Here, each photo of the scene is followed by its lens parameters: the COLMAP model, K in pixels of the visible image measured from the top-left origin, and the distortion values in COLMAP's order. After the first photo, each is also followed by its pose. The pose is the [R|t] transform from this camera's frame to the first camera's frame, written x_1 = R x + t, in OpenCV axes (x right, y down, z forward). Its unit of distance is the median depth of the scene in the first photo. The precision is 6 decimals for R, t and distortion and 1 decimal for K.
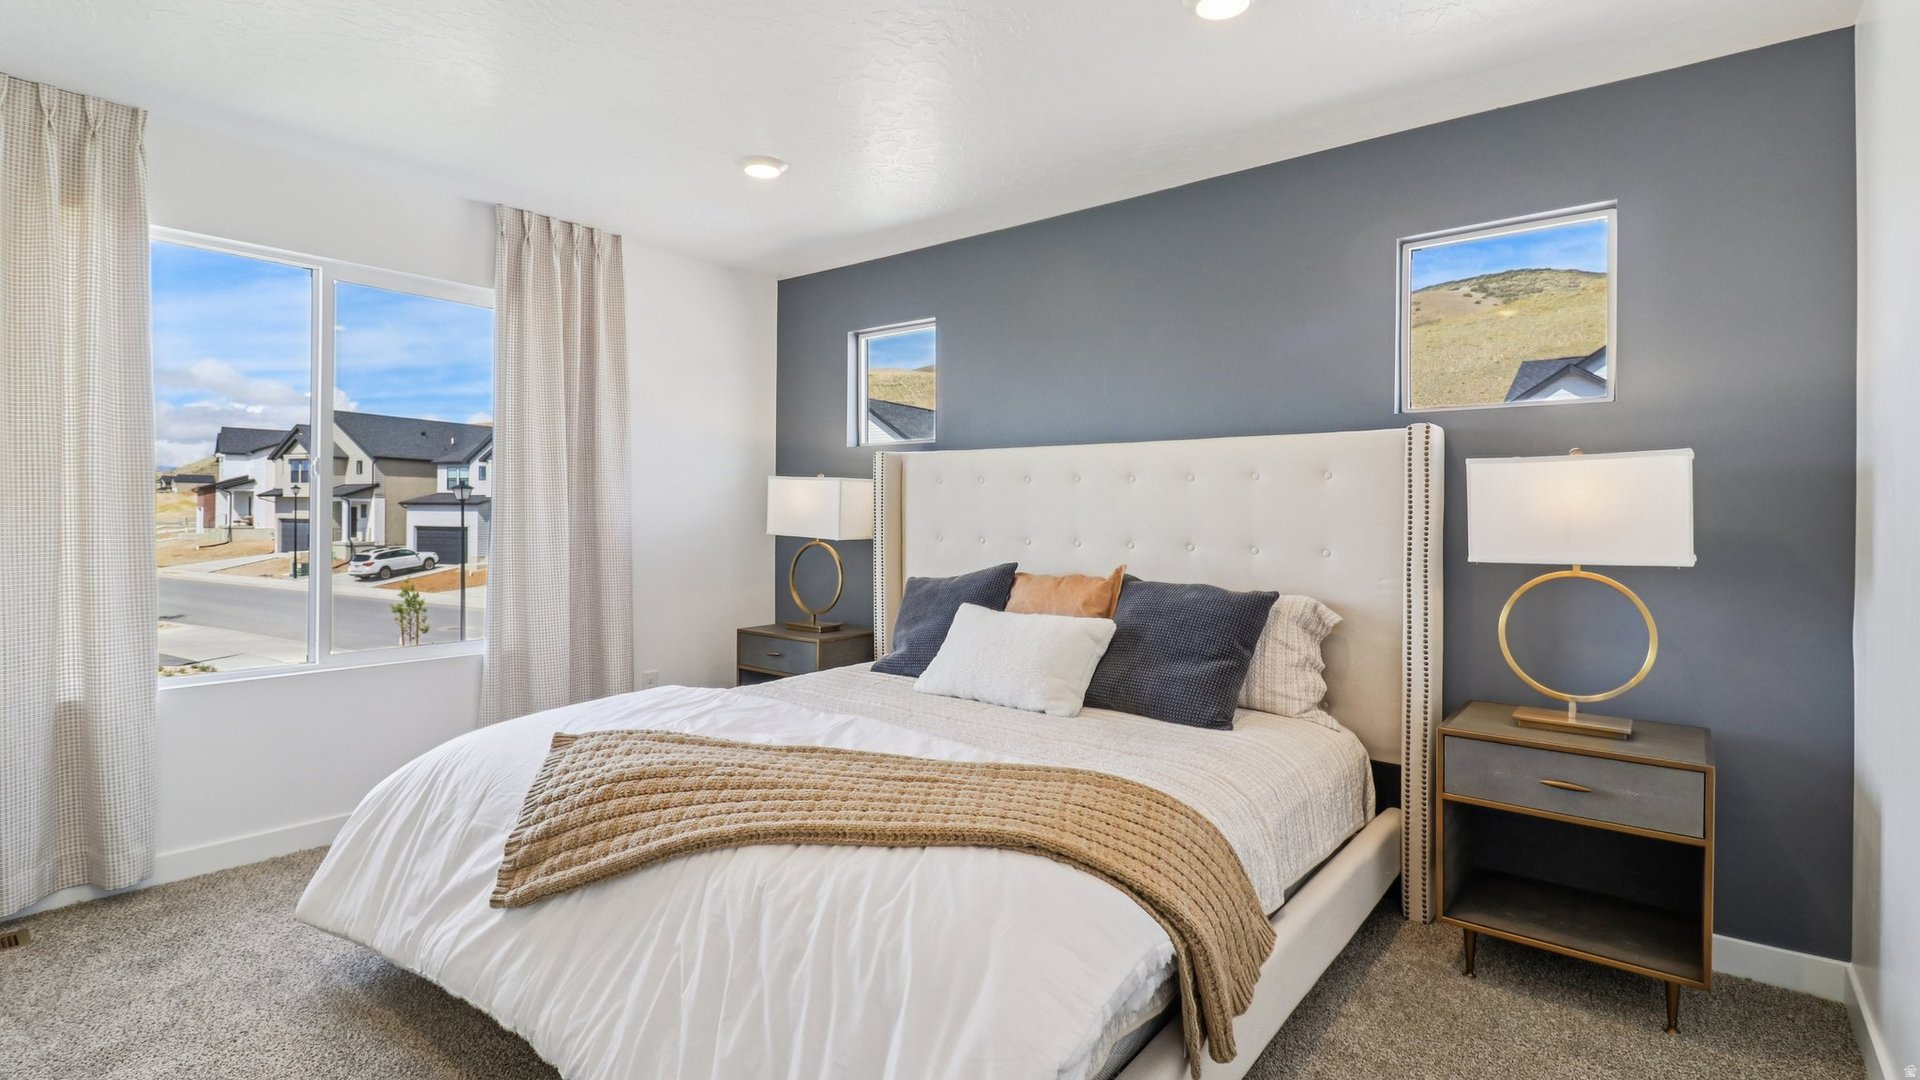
lens RADIAL K [[896.7, 0, 955.8], [0, 896.7, 517.1], [0, 0, 1]] dist [0.017160, -0.014482]
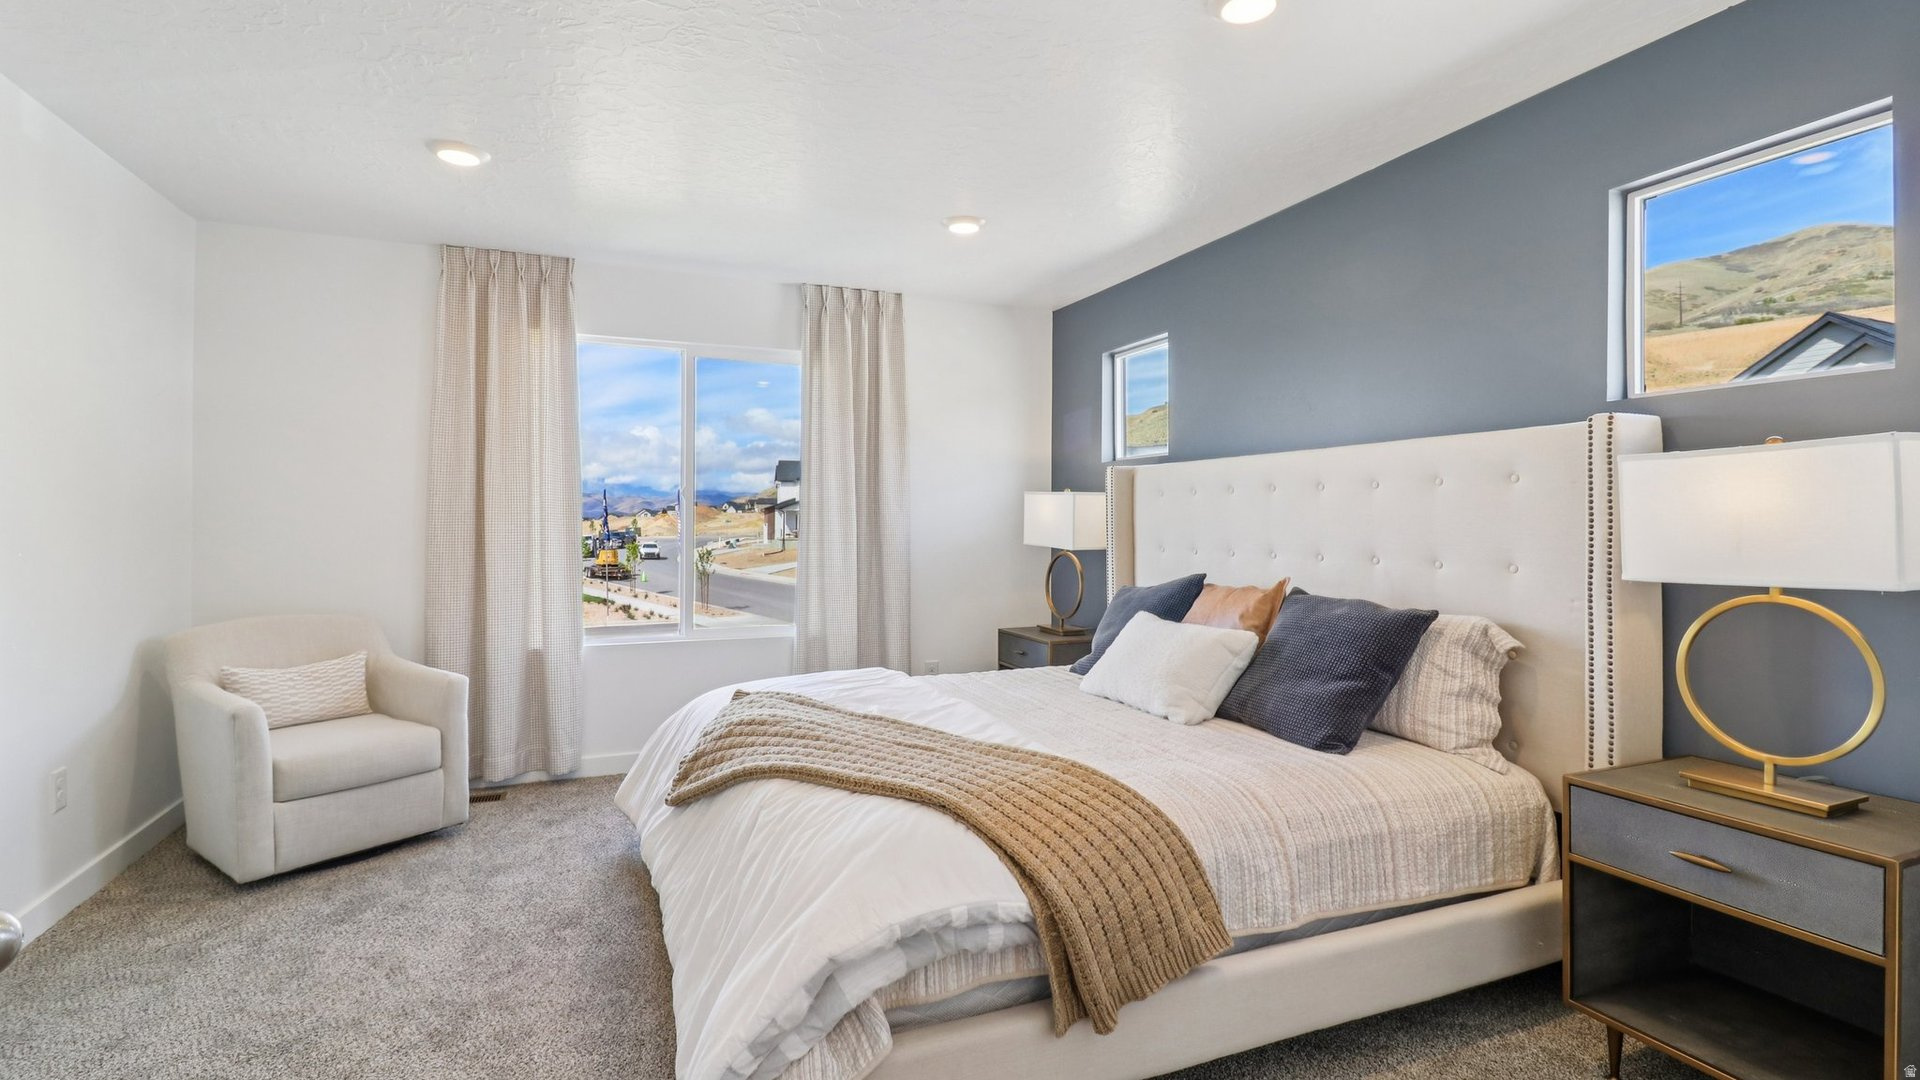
lens RADIAL K [[897.0, 0, 956.4], [0, 897.0, 525.7], [0, 0, 1]] dist [0.023661, -0.015545]
pose [[0.879418, -0.003978, -0.476033, 0.366662], [0.001424, 0.999983, -0.005726, 0.003084], [0.476048, 0.004358, 0.879409, -0.017111]]
